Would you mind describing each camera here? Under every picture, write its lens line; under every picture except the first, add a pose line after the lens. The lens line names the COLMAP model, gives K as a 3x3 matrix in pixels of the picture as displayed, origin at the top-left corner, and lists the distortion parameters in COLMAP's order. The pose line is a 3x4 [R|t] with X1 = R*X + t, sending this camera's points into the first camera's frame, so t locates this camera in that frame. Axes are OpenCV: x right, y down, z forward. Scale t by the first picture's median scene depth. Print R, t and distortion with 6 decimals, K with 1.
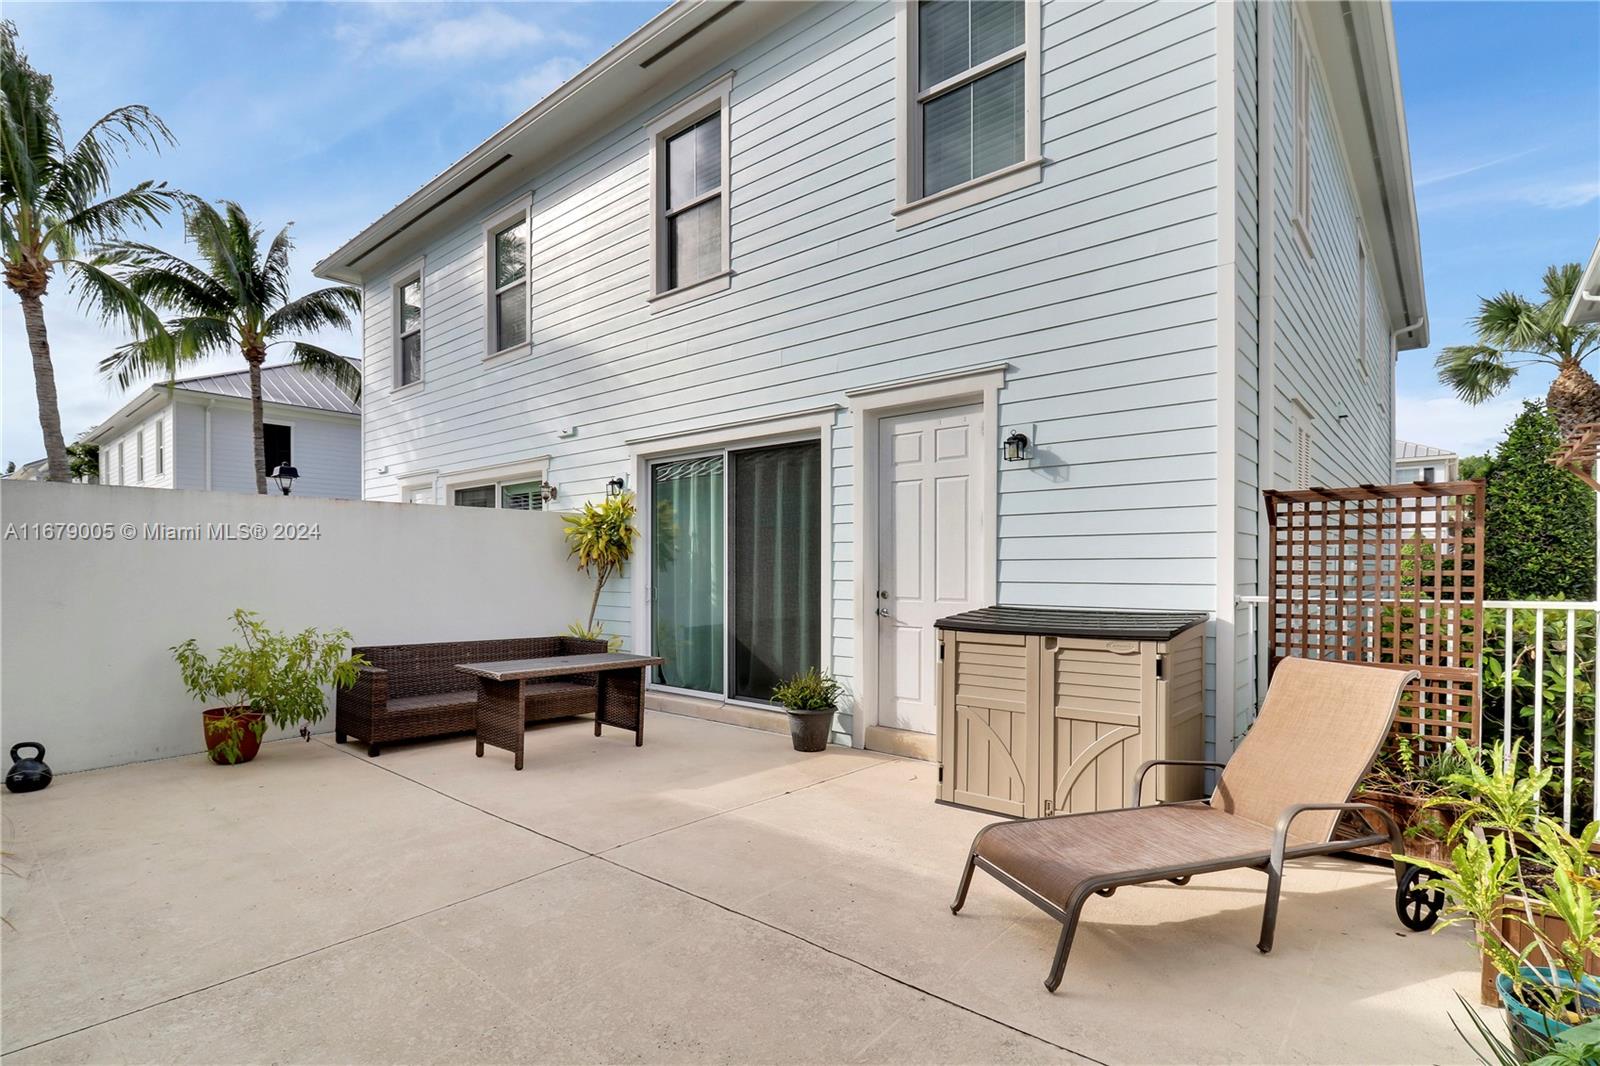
lens RADIAL K [[769.5, 0, 808.4], [0, 769.5, 585.3], [0, 0, 1]] dist [-0.017006, -0.000296]
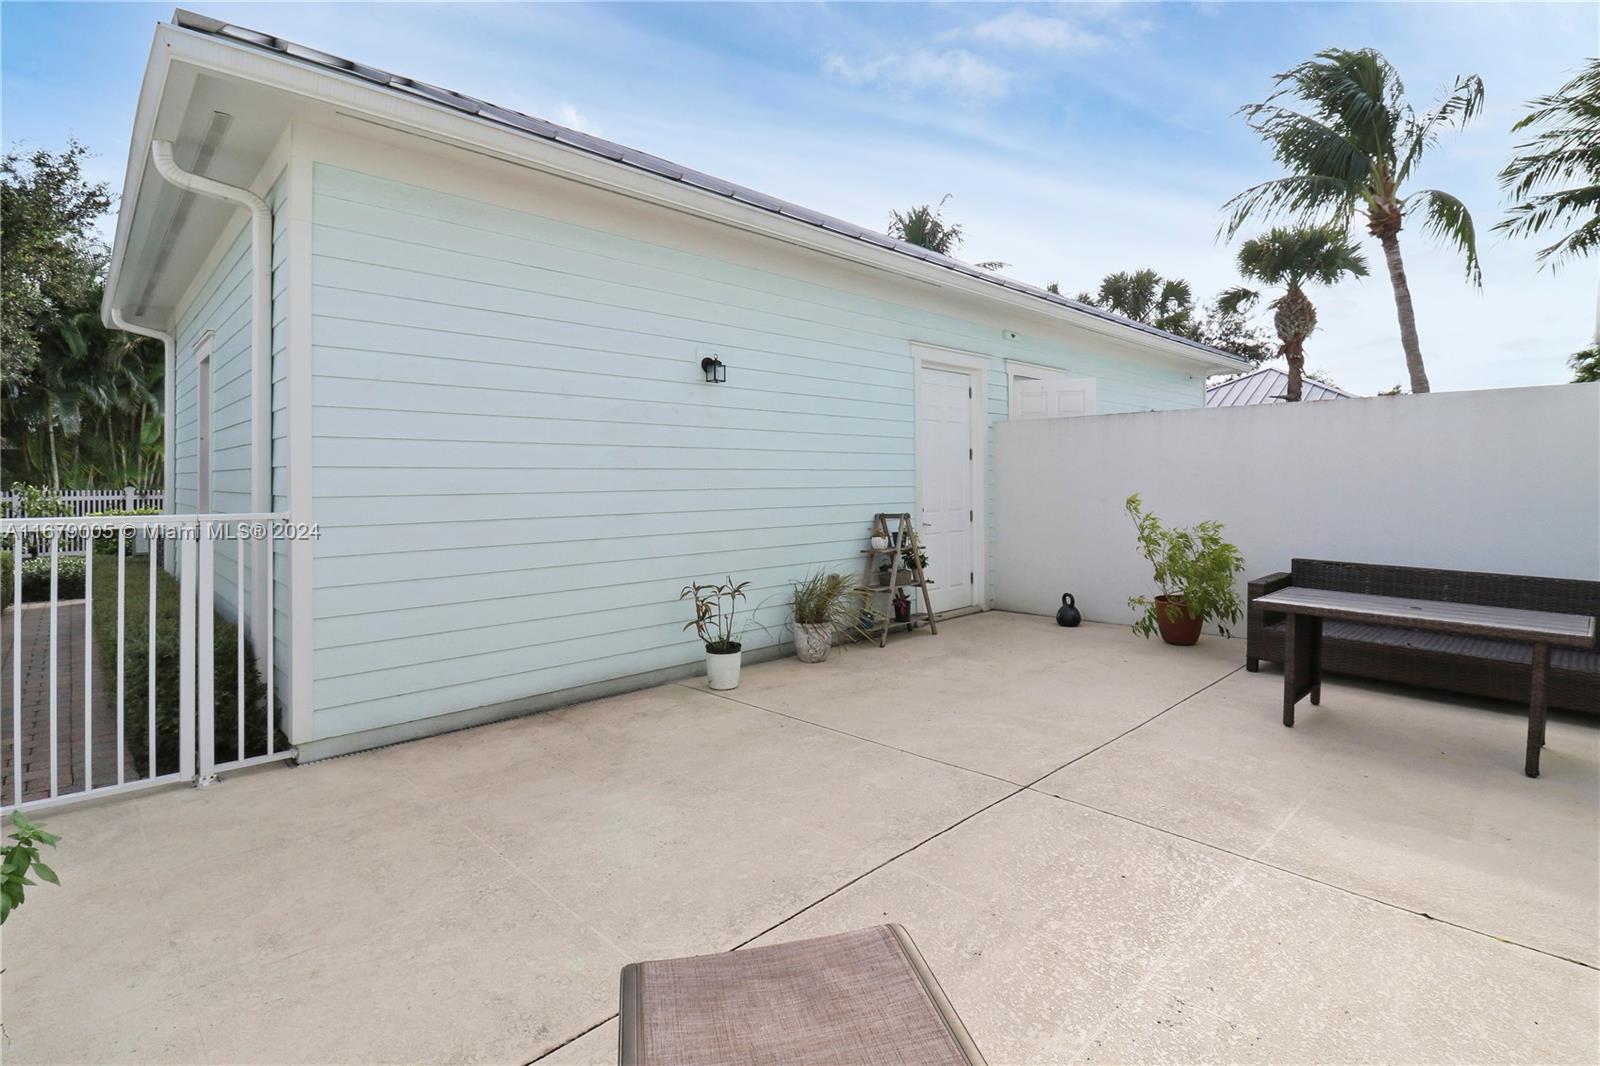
lens RADIAL K [[765.2, 0, 815.5], [0, 765.2, 466.0], [0, 0, 1]] dist [-0.002900, -0.001061]
pose [[-0.088624, -0.015214, -0.995949, 0.442980], [-0.019145, 0.999725, -0.013568, -0.009295], [0.995881, 0.017865, -0.088890, 0.556645]]
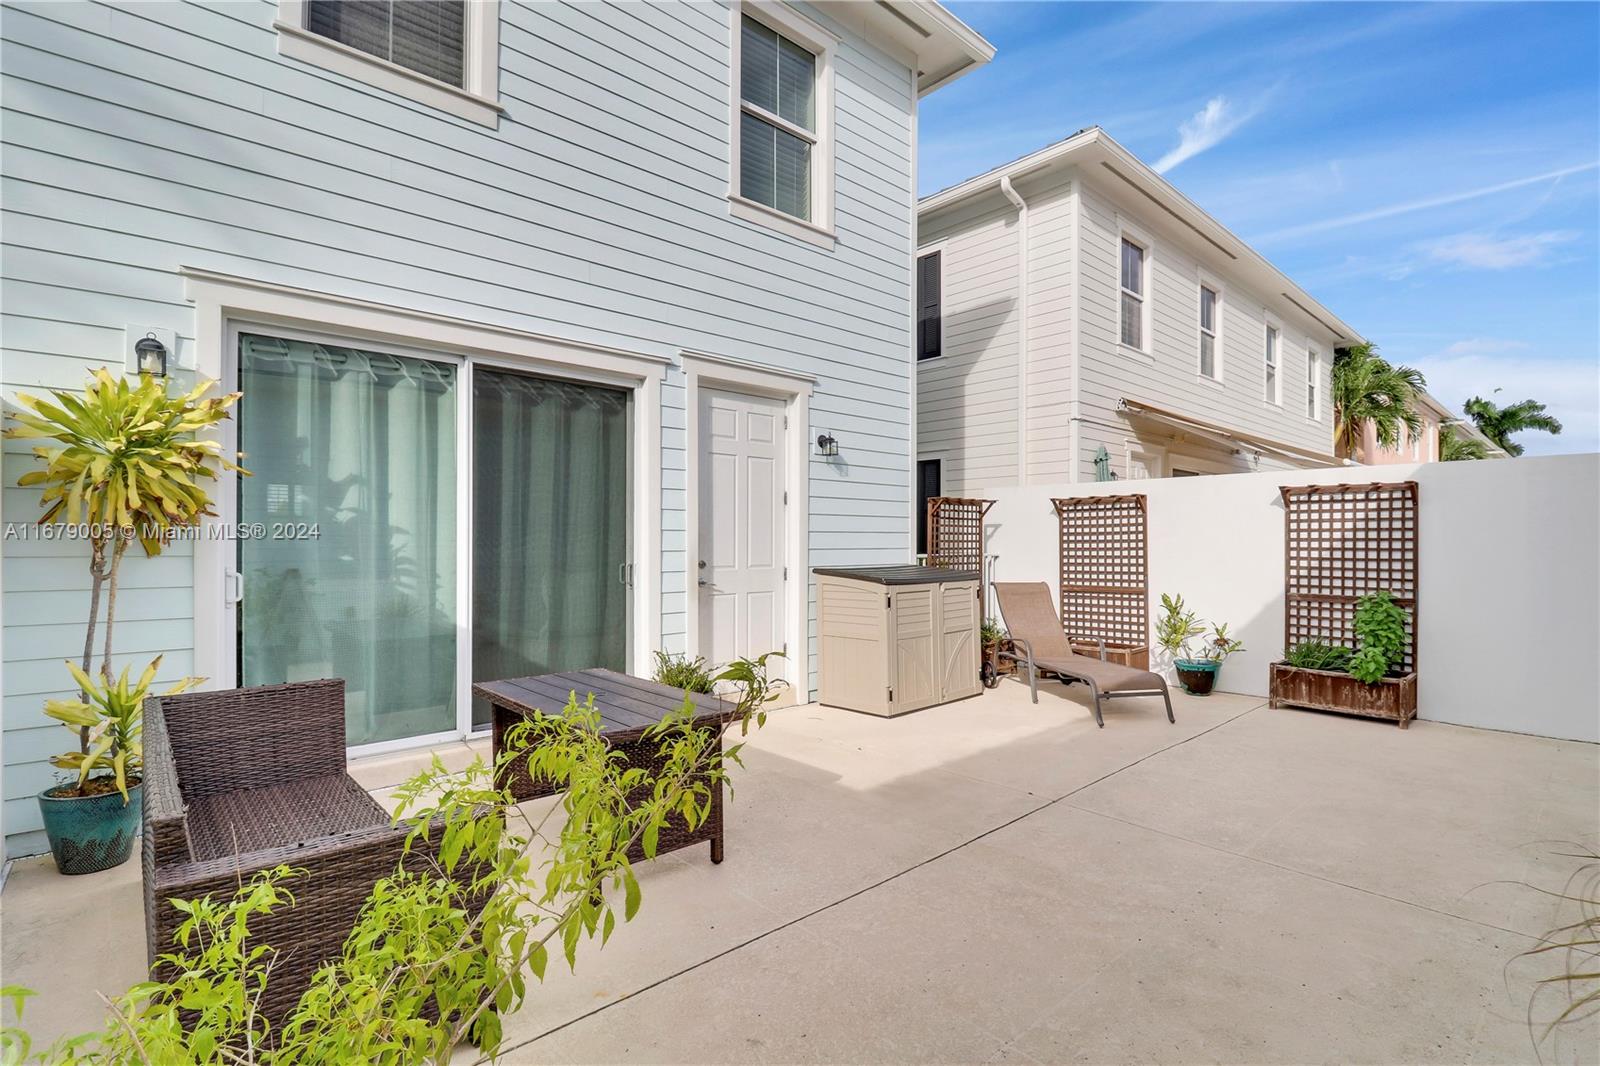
lens RADIAL K [[757.0, 0, 810.6], [0, 757.0, 542.2], [0, 0, 1]] dist [-0.000091, -0.011490]
pose [[0.118285, -0.002583, 0.992976, -0.938345], [0.019958, 0.999801, 0.000223, -0.015592], [-0.992779, 0.019792, 0.118313, 0.817807]]
